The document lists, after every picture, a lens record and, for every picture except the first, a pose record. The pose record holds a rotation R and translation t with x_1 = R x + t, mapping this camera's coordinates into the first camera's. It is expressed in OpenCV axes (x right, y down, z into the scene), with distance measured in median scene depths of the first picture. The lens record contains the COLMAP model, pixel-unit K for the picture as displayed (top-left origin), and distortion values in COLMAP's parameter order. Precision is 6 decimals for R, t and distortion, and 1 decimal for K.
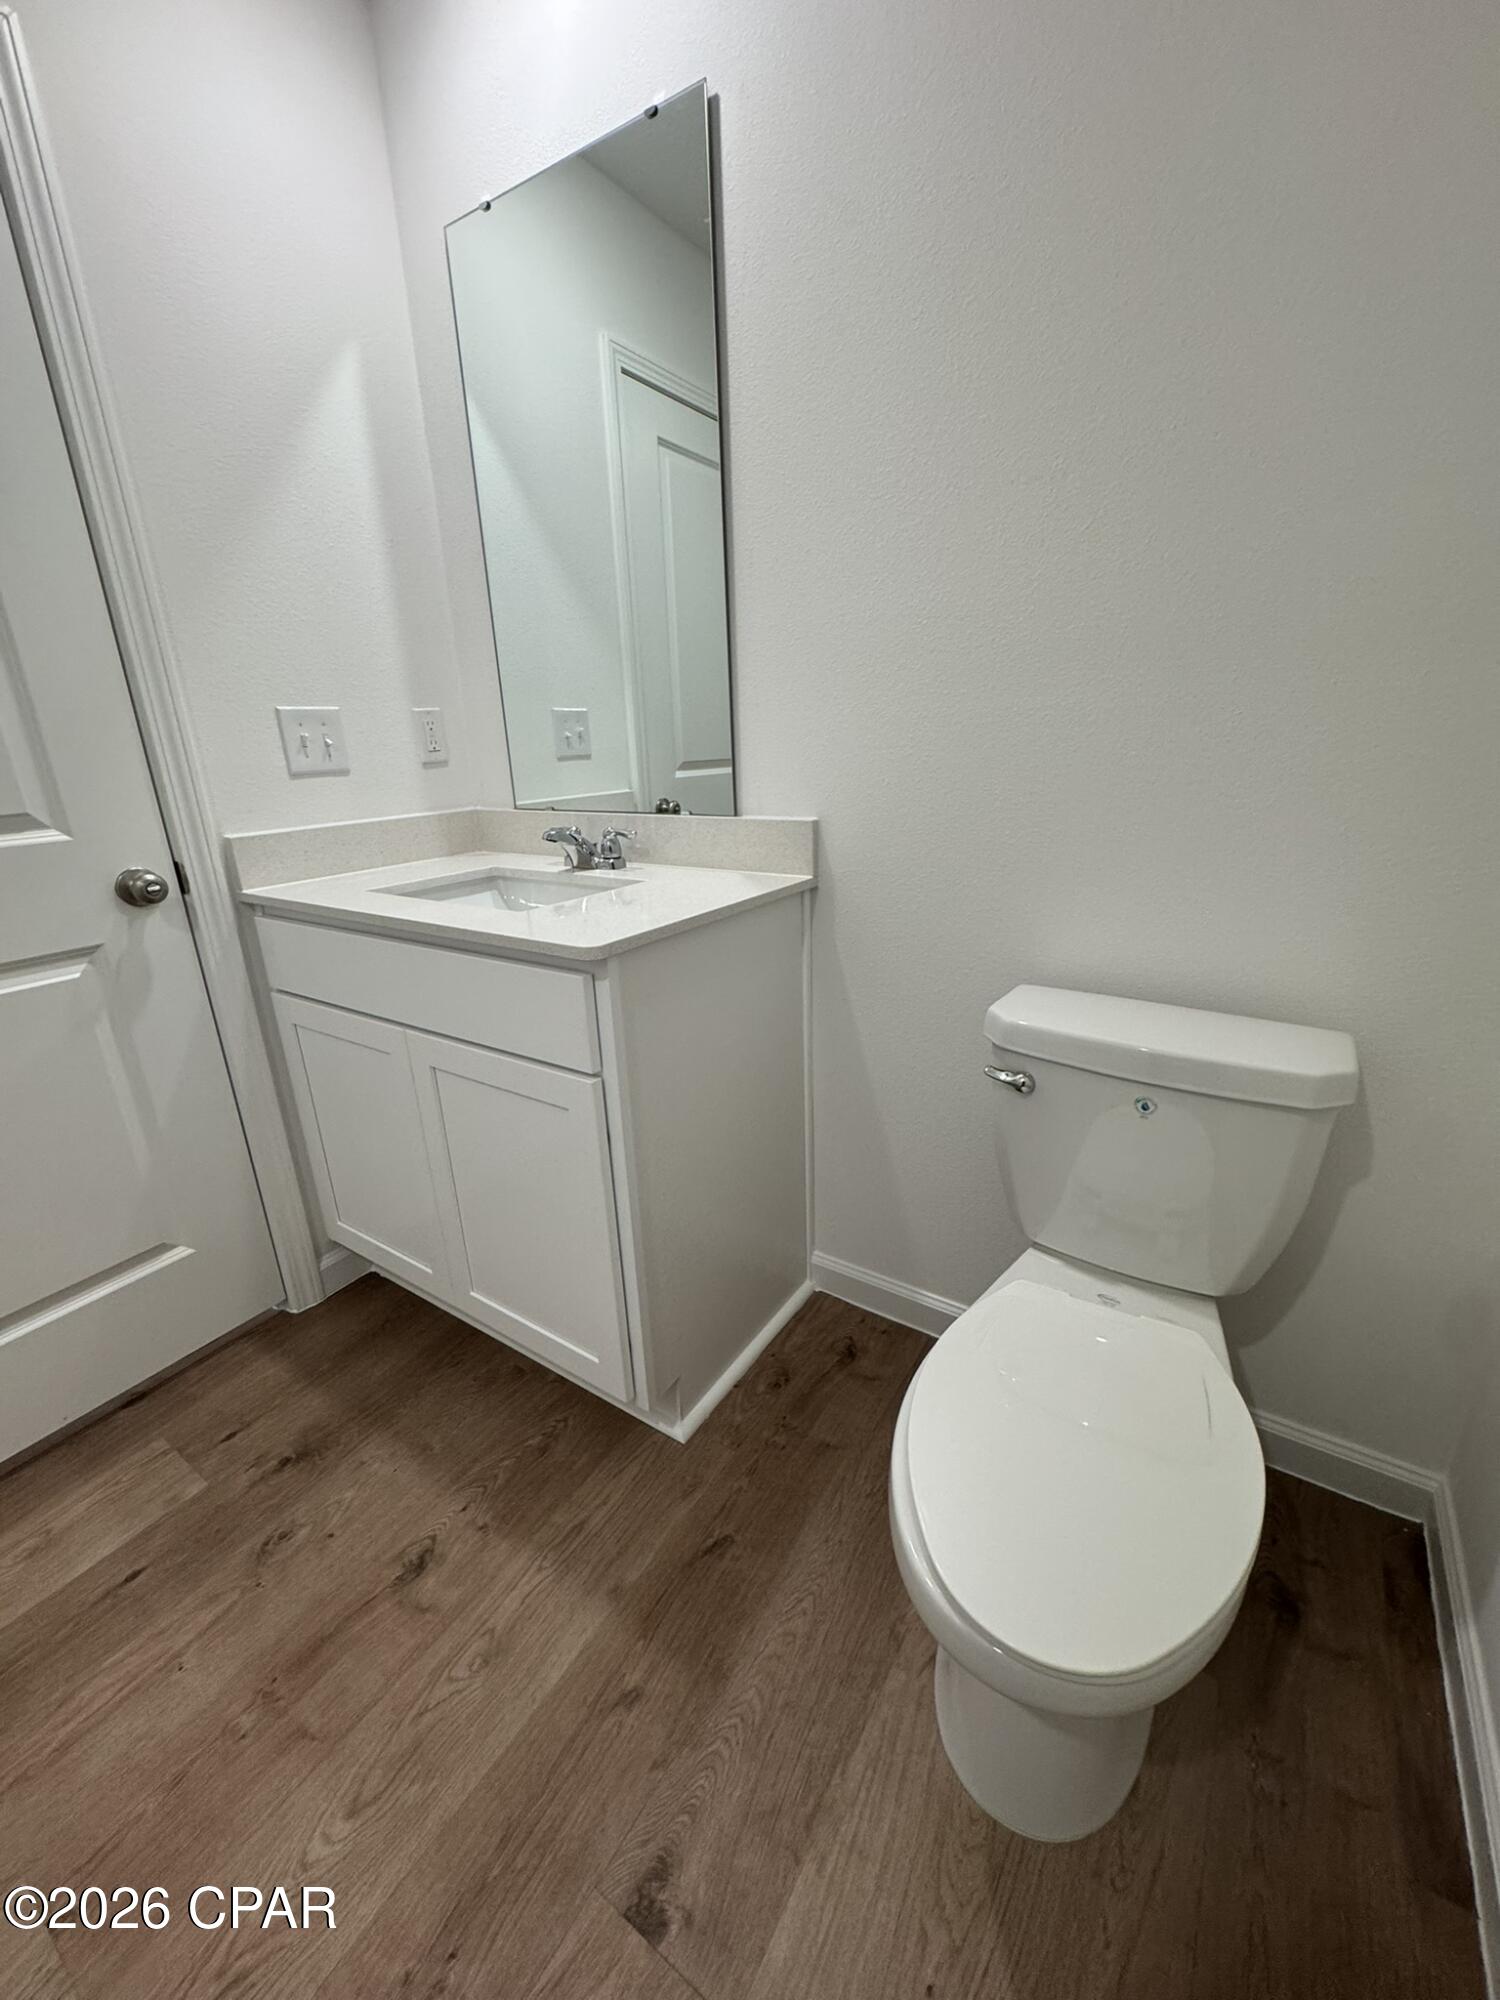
lens RADIAL K [[799.7, 0, 752.6], [0, 799.7, 997.3], [0, 0, 1]] dist [-0.001939, 0.000301]
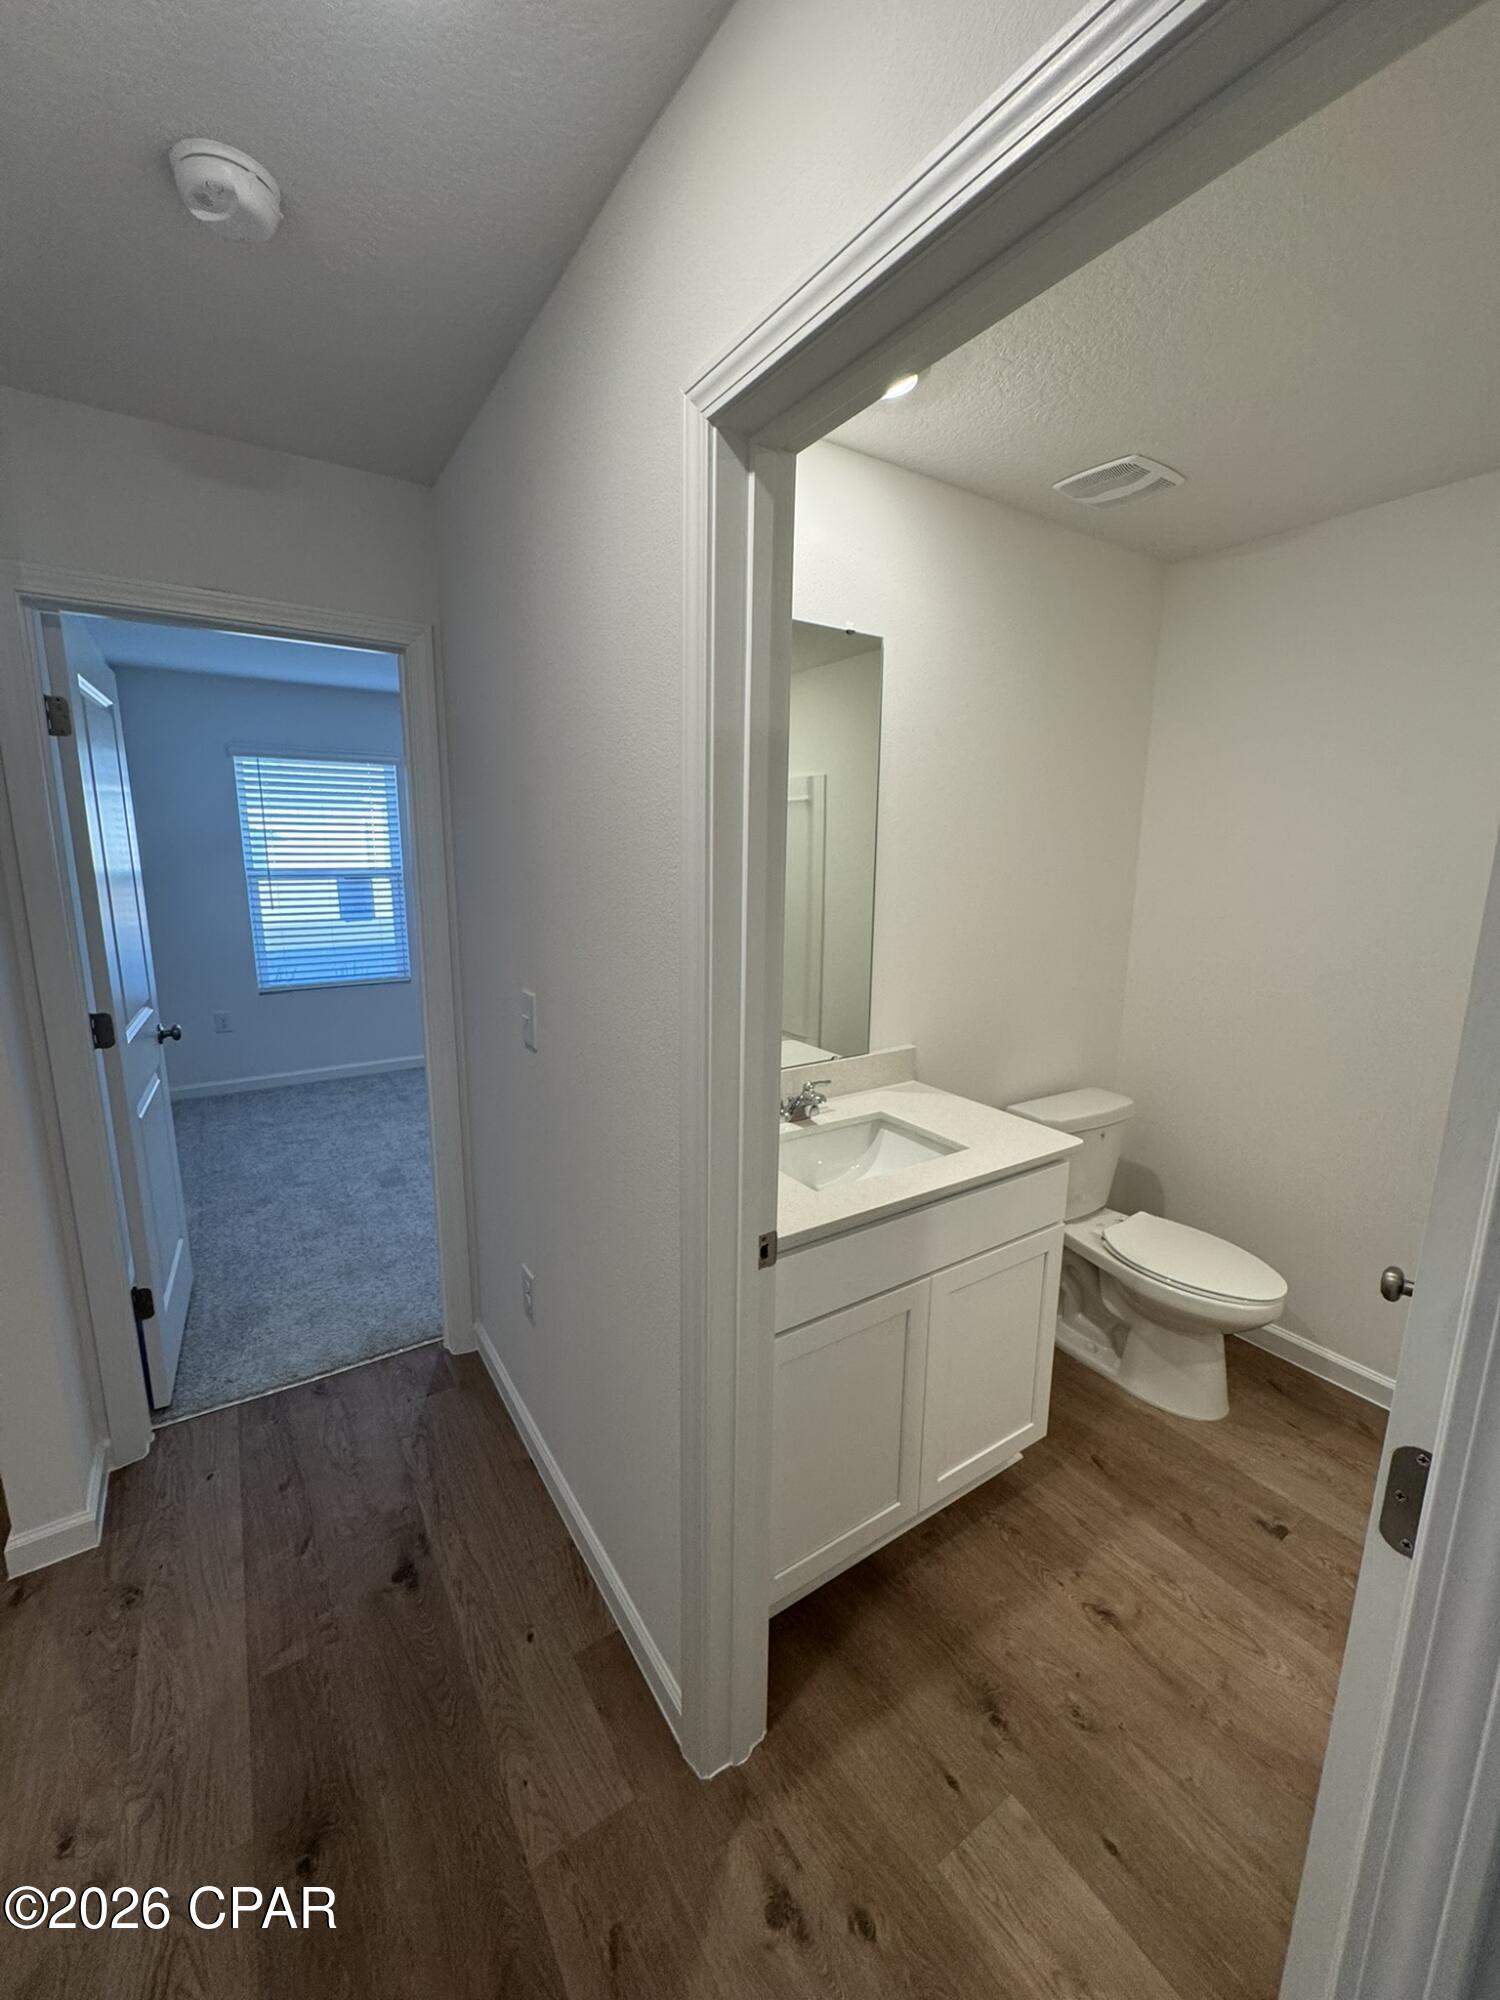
lens RADIAL K [[799.7, 0, 752.6], [0, 799.7, 997.3], [0, 0, 1]] dist [-0.001939, 0.000301]
pose [[0.390322, -0.132445, 0.911102, -1.943402], [0.266636, 0.963451, 0.025826, -0.577033], [-0.881223, 0.232852, 0.411371, 0.778856]]
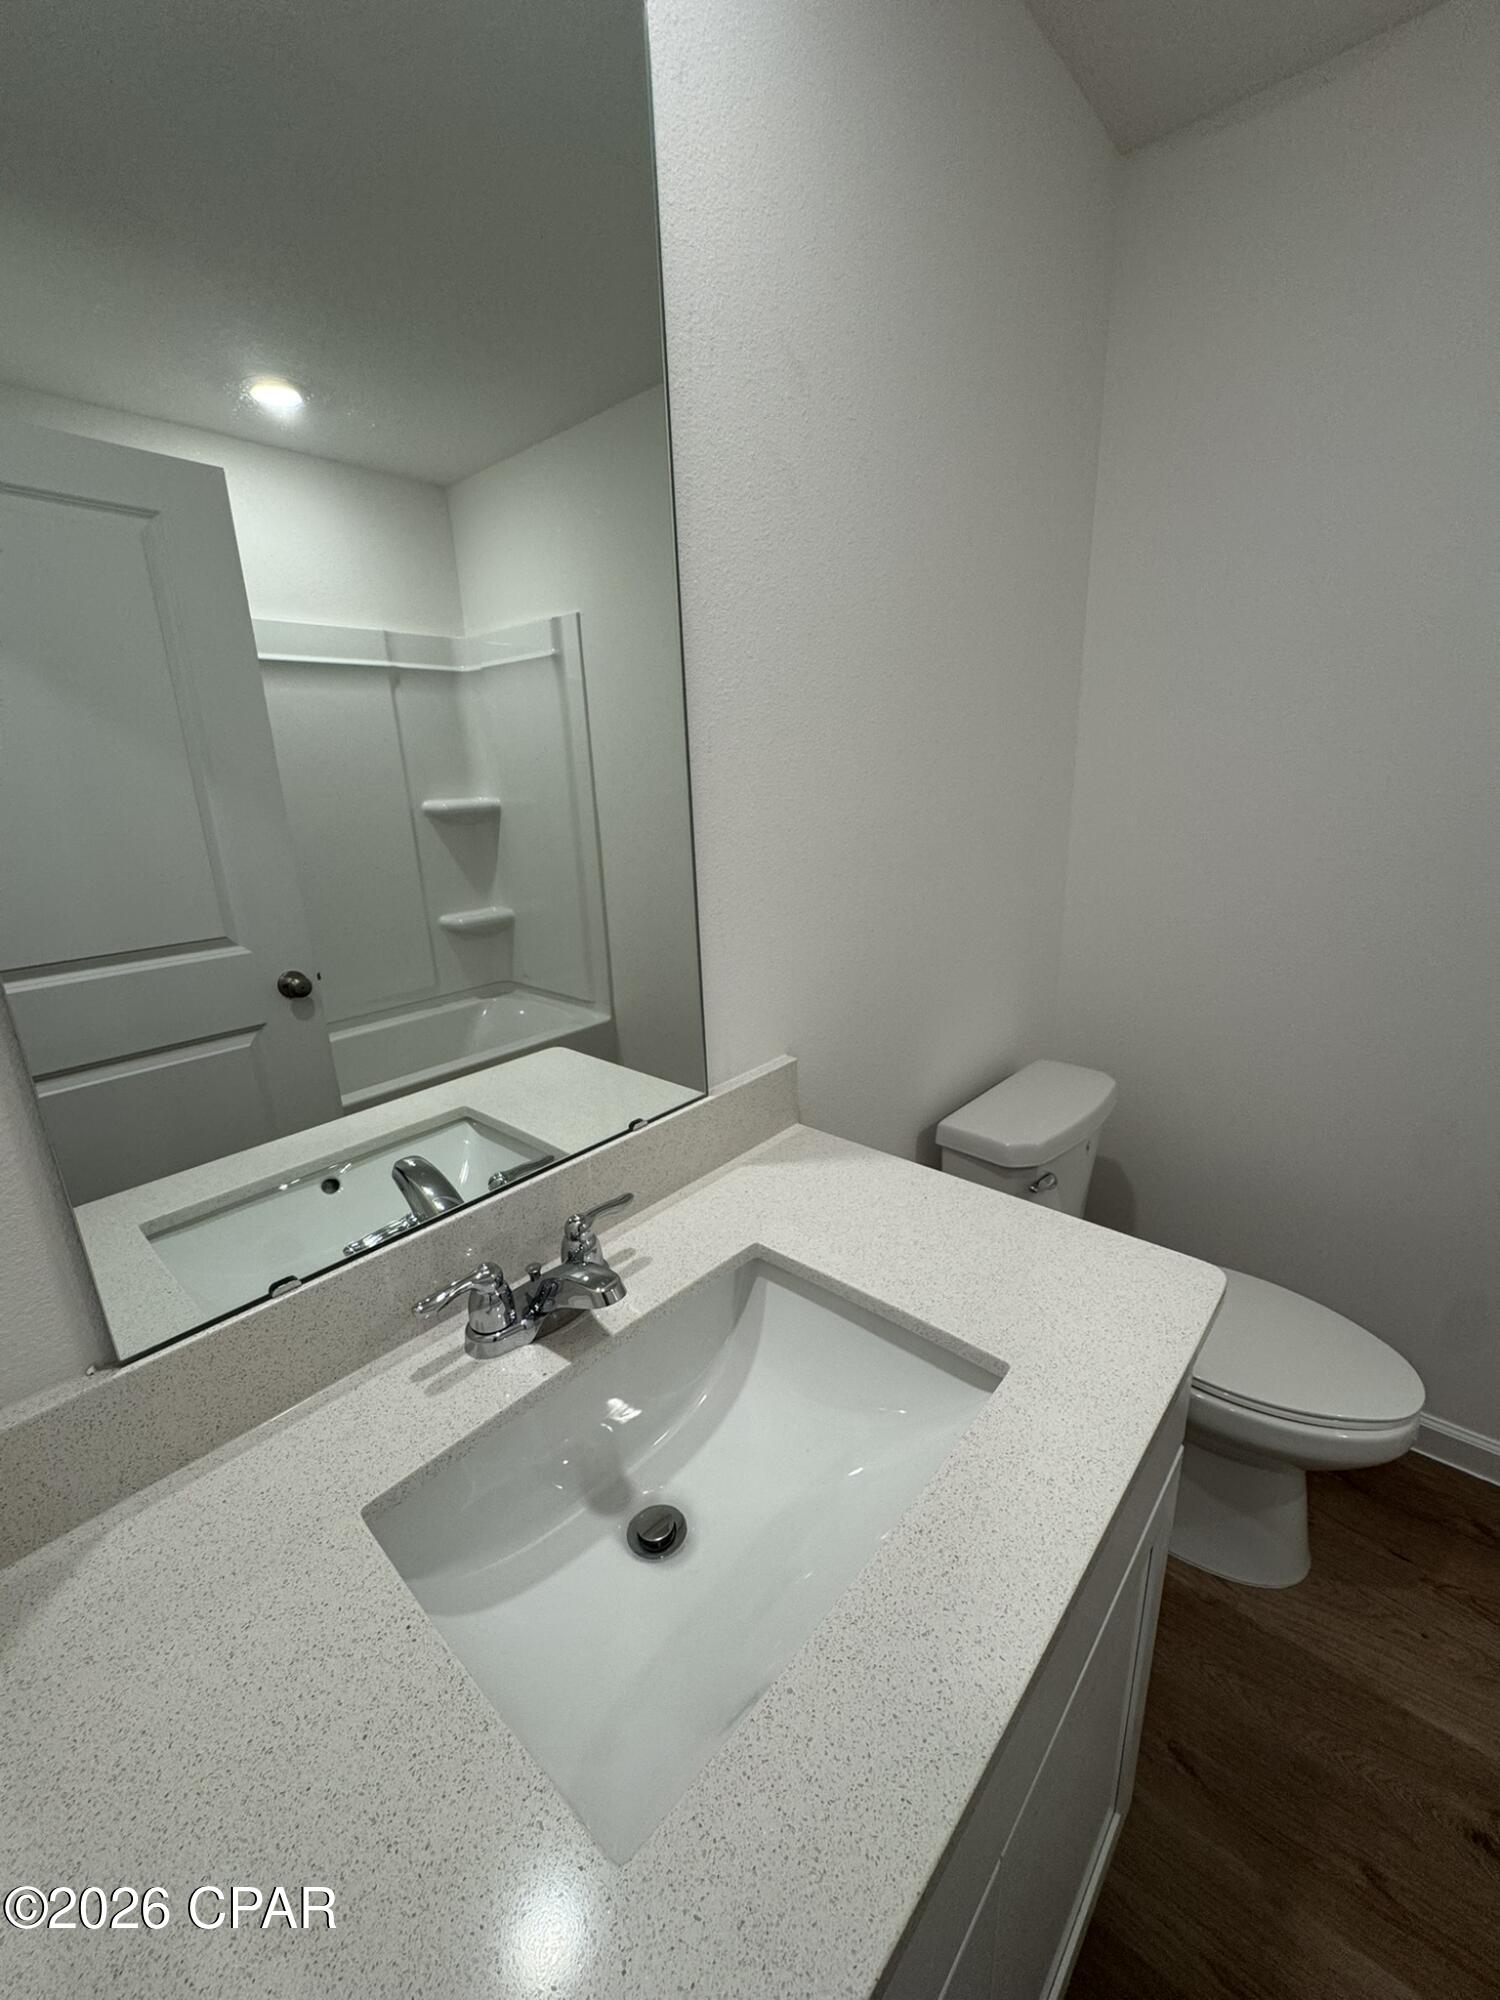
lens RADIAL K [[799.7, 0, 752.6], [0, 799.7, 997.3], [0, 0, 1]] dist [-0.001939, 0.000301]
pose [[0.133924, -0.252095, 0.958391, -0.883420], [0.339155, 0.920362, 0.194699, -0.582301], [-0.931149, 0.298968, 0.208758, 1.101471]]
